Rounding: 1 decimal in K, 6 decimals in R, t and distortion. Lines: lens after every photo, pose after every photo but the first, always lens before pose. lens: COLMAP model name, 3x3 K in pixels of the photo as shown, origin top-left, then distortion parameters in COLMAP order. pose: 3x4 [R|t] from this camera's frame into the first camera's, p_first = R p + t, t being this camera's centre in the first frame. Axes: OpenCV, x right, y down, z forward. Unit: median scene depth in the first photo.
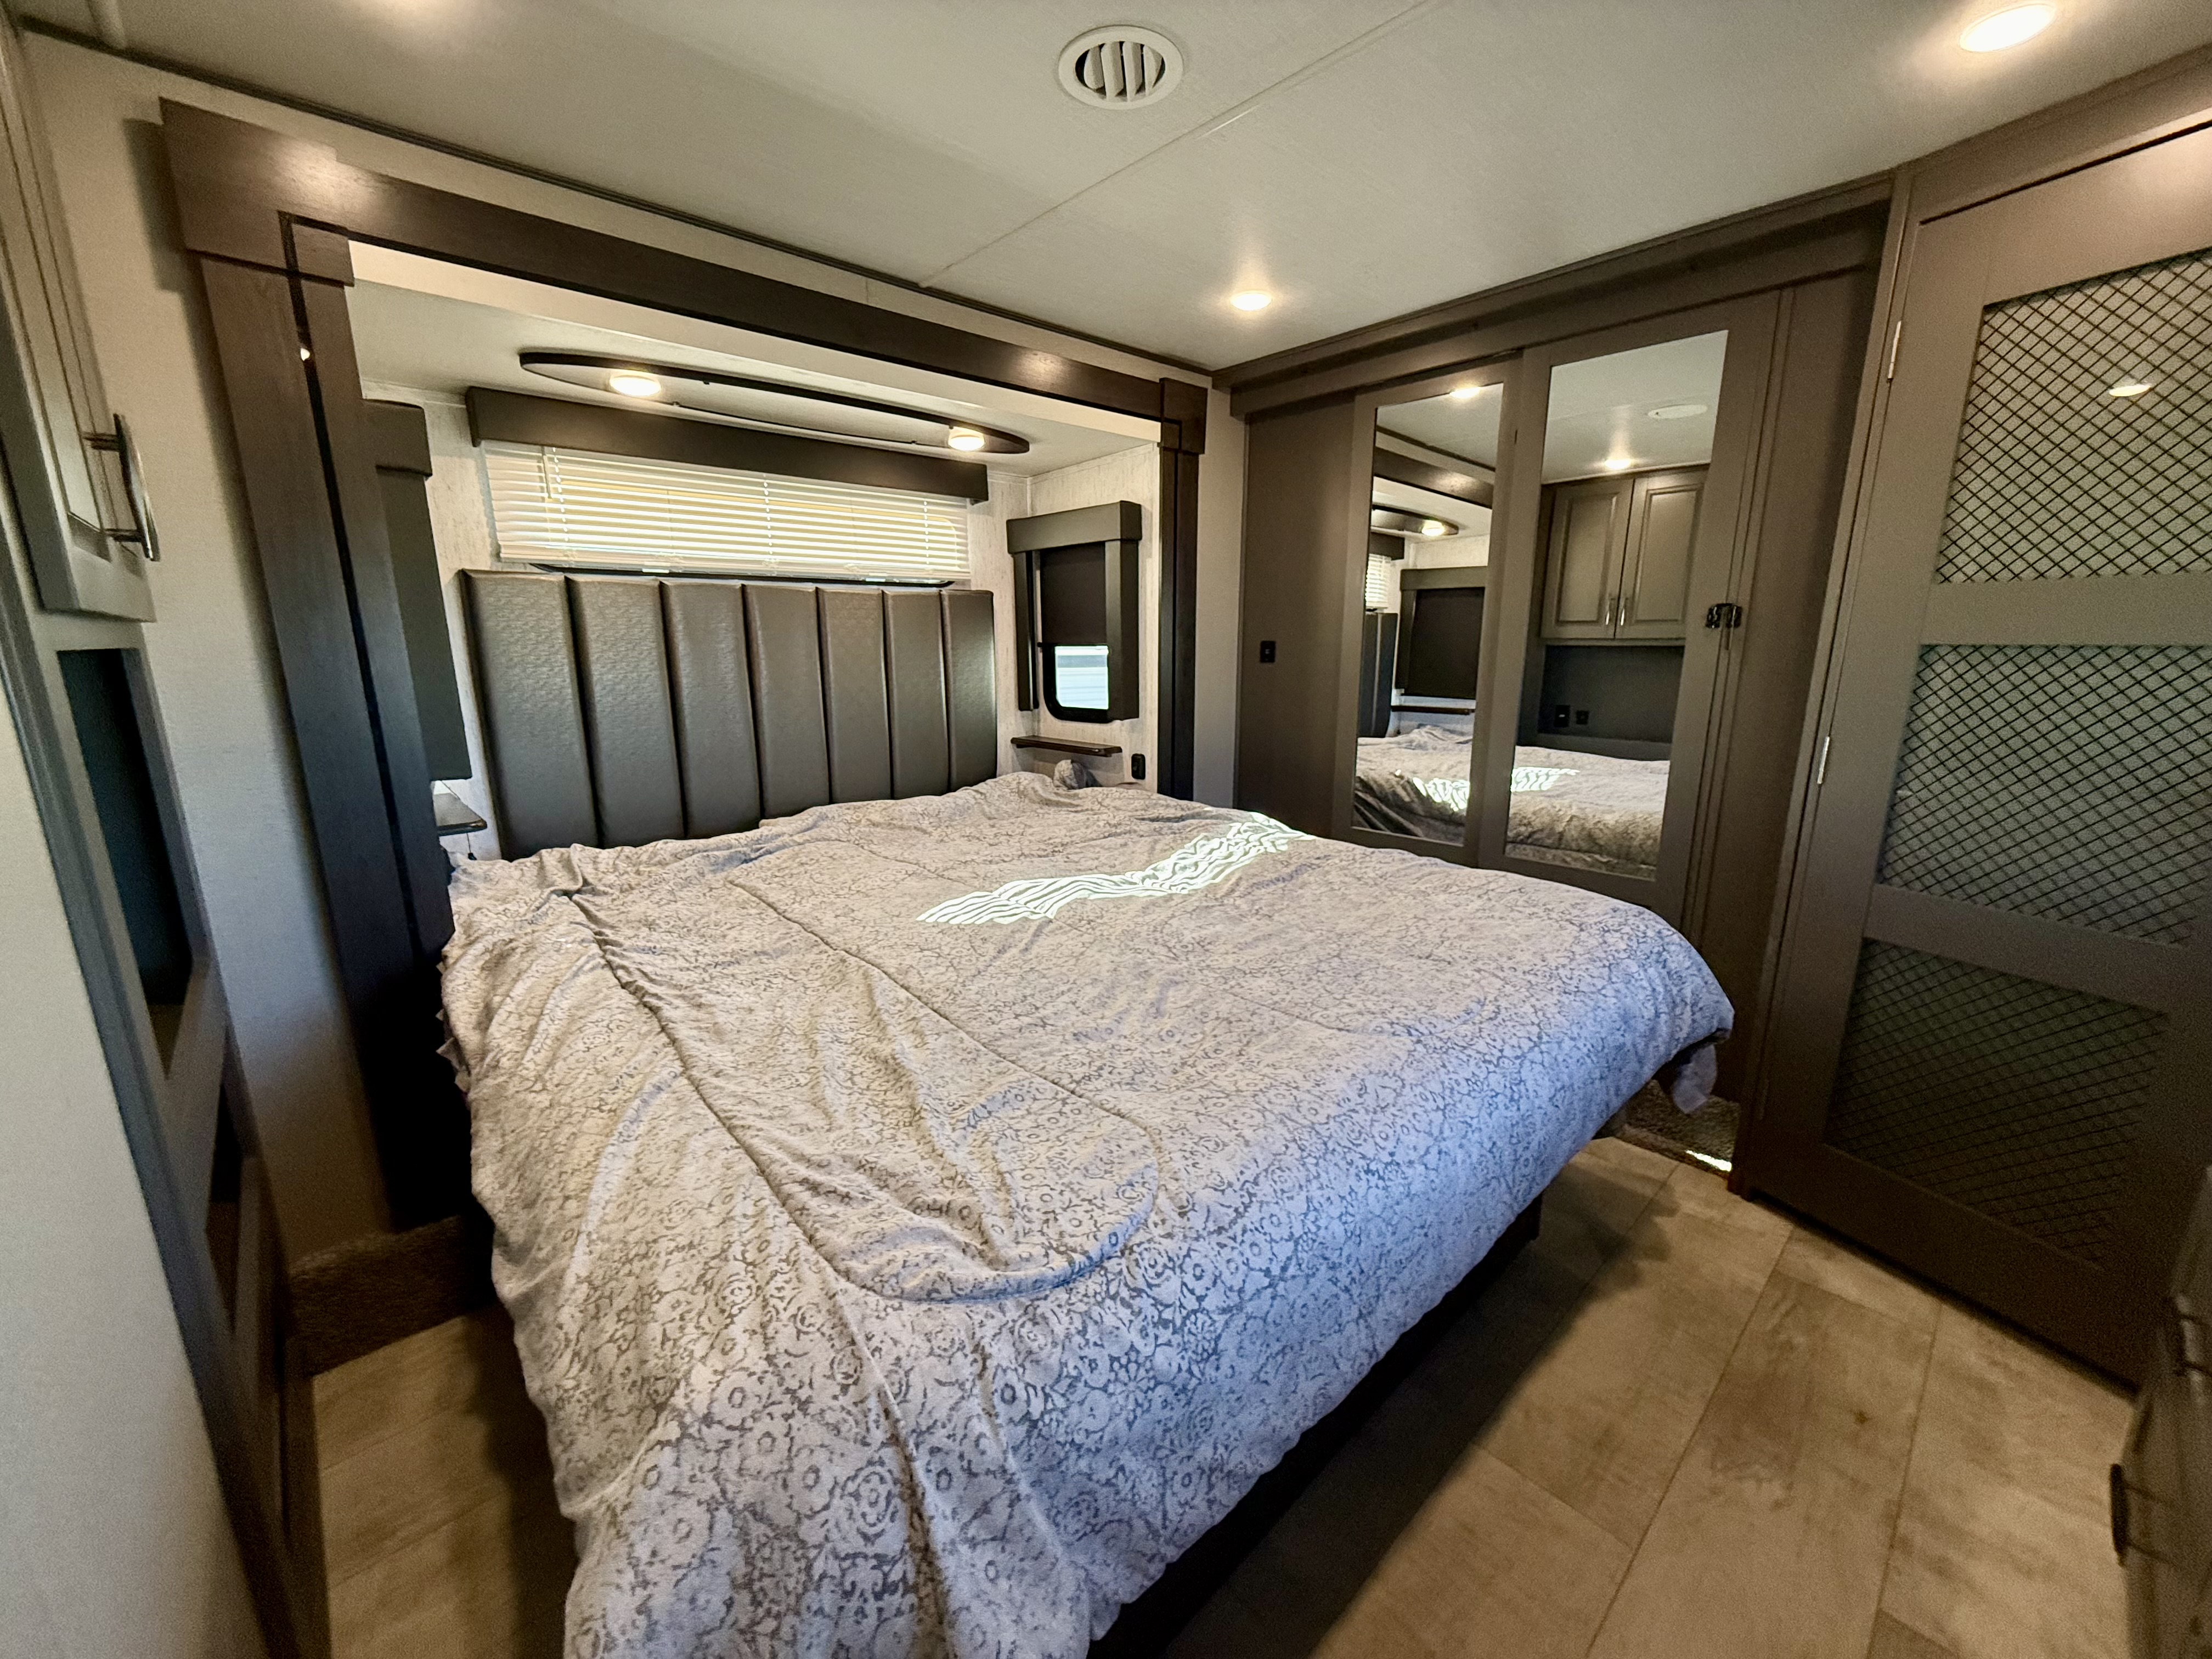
lens RADIAL K [[884.4, 0, 1106.6], [0, 884.4, 835.5], [0, 0, 1]] dist [0.006982, -0.000473]
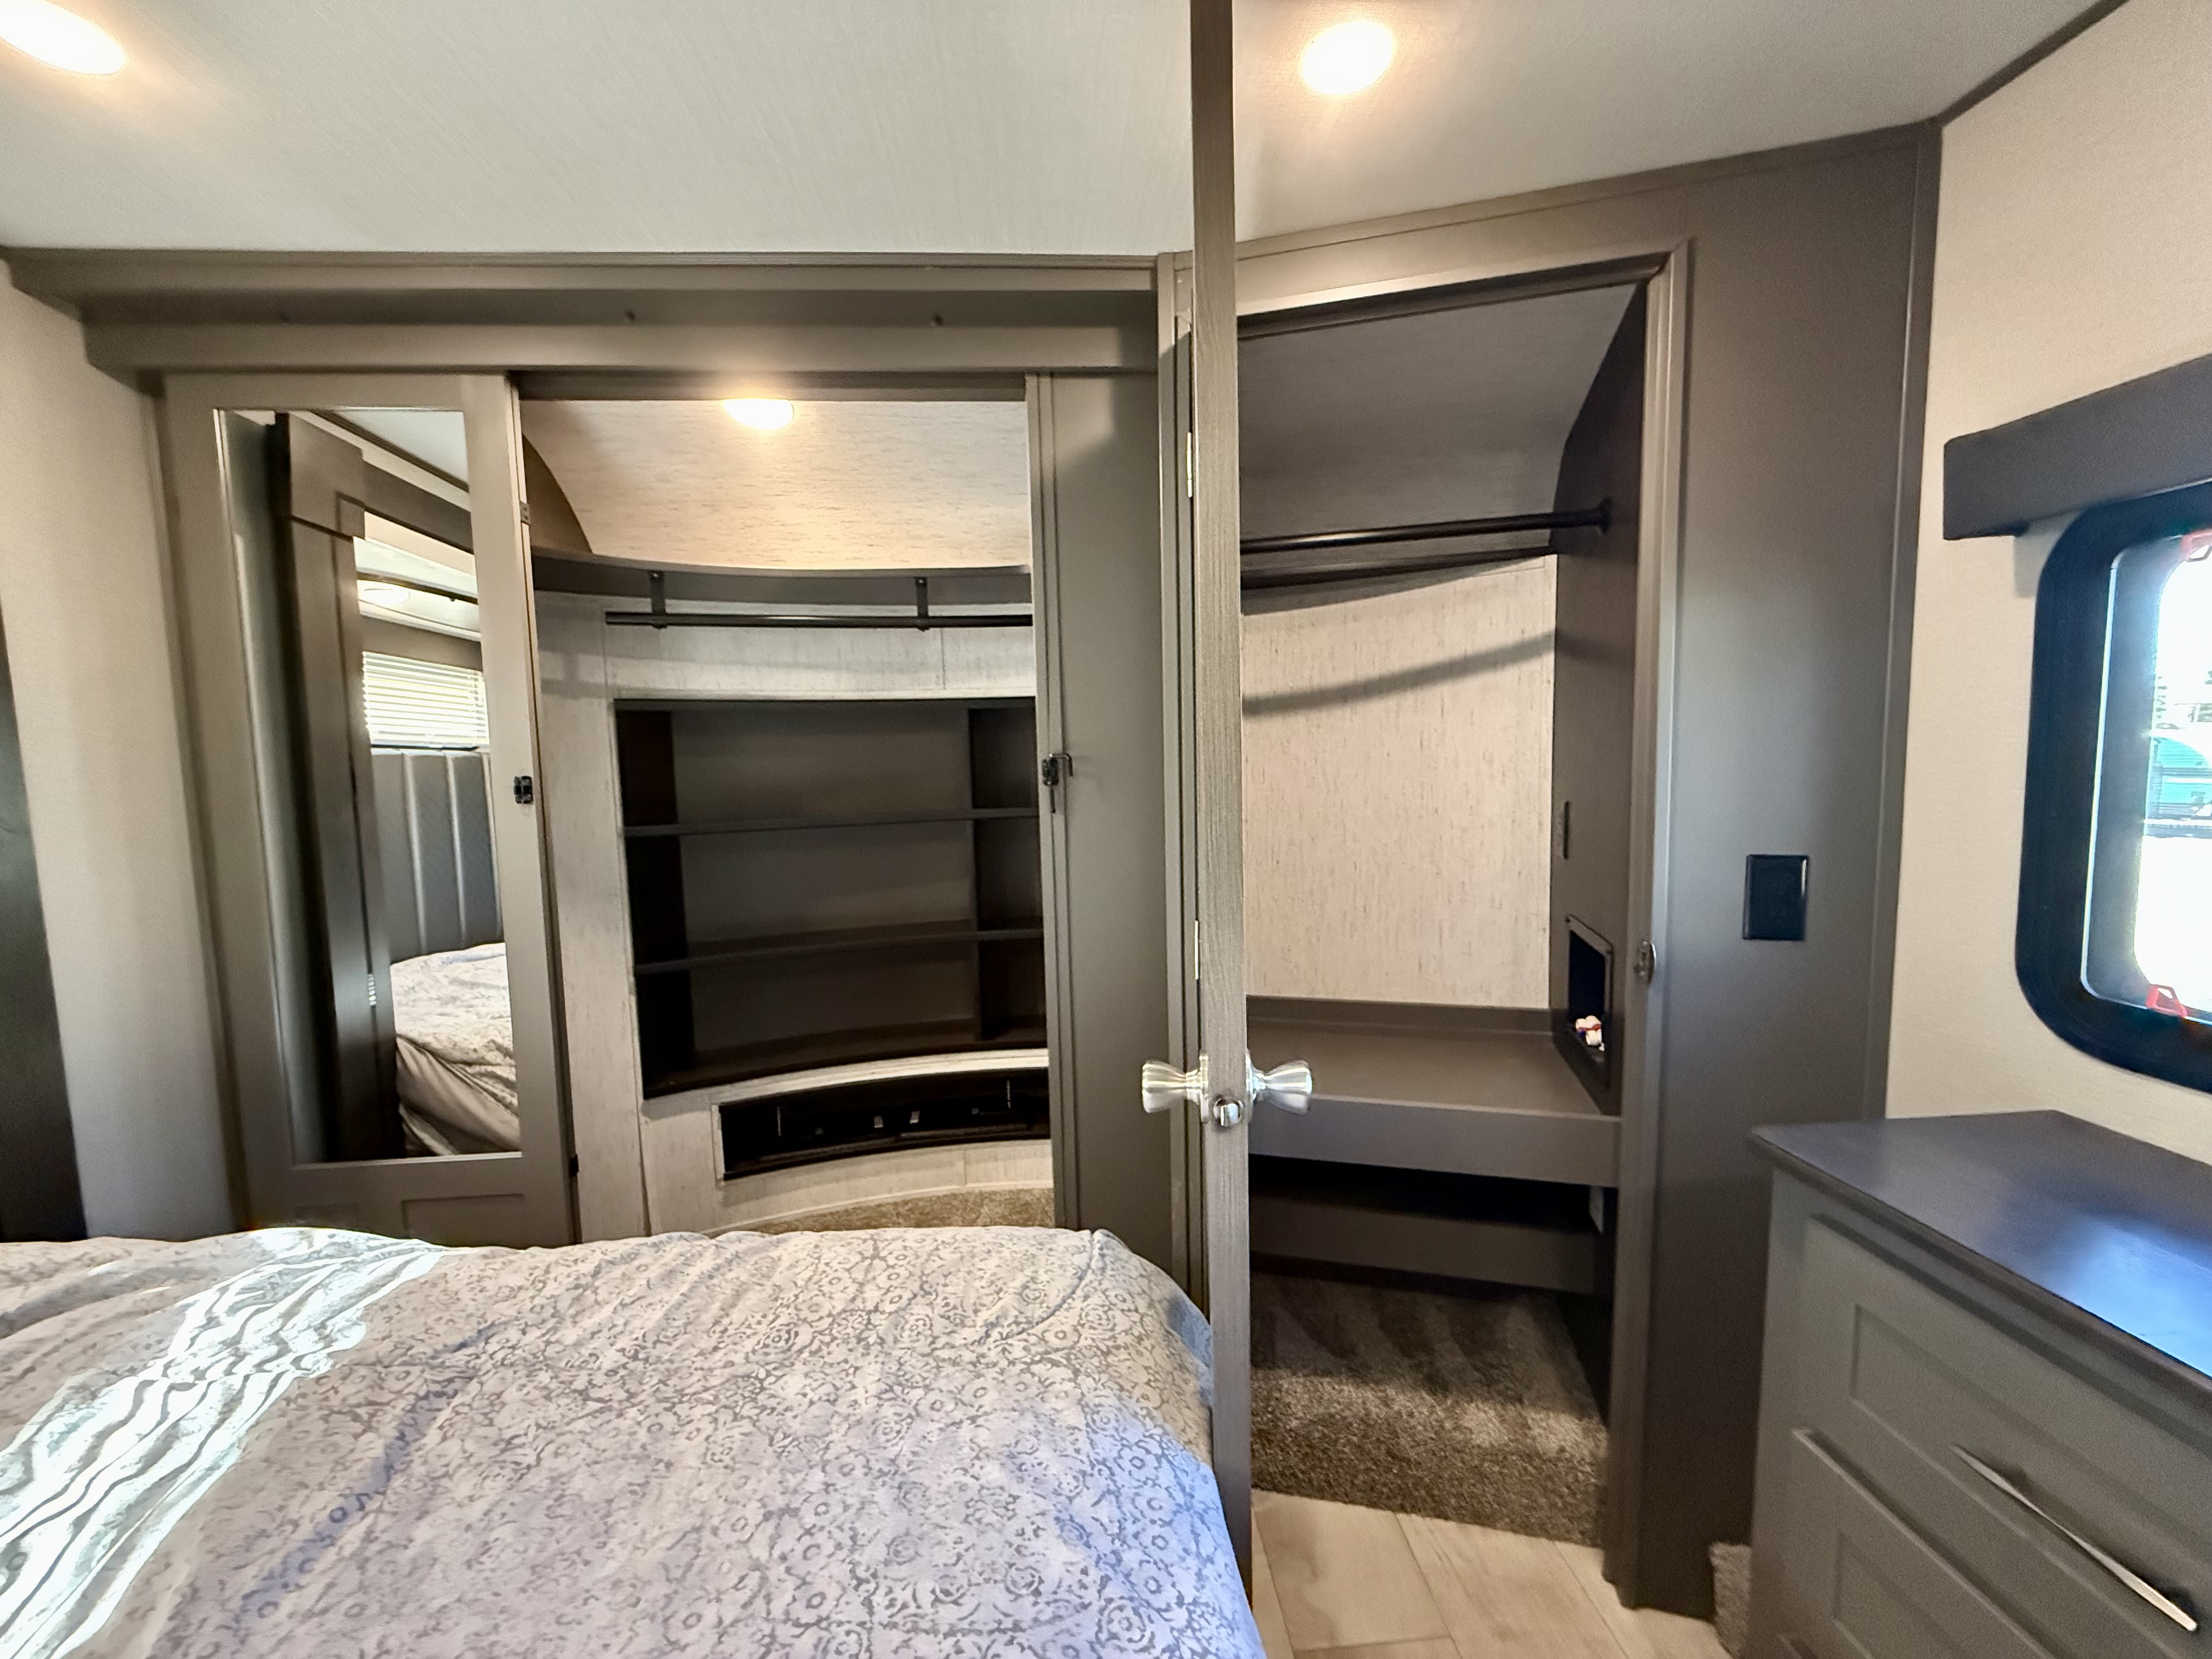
lens RADIAL K [[884.4, 0, 1110.5], [0, 884.4, 831.4], [0, 0, 1]] dist [0.006982, -0.000473]
pose [[0.621627, -0.077709, 0.779449, 0.115274], [0.186511, 0.981132, -0.050930, -0.135550], [-0.760785, 0.177035, 0.624392, 0.436496]]
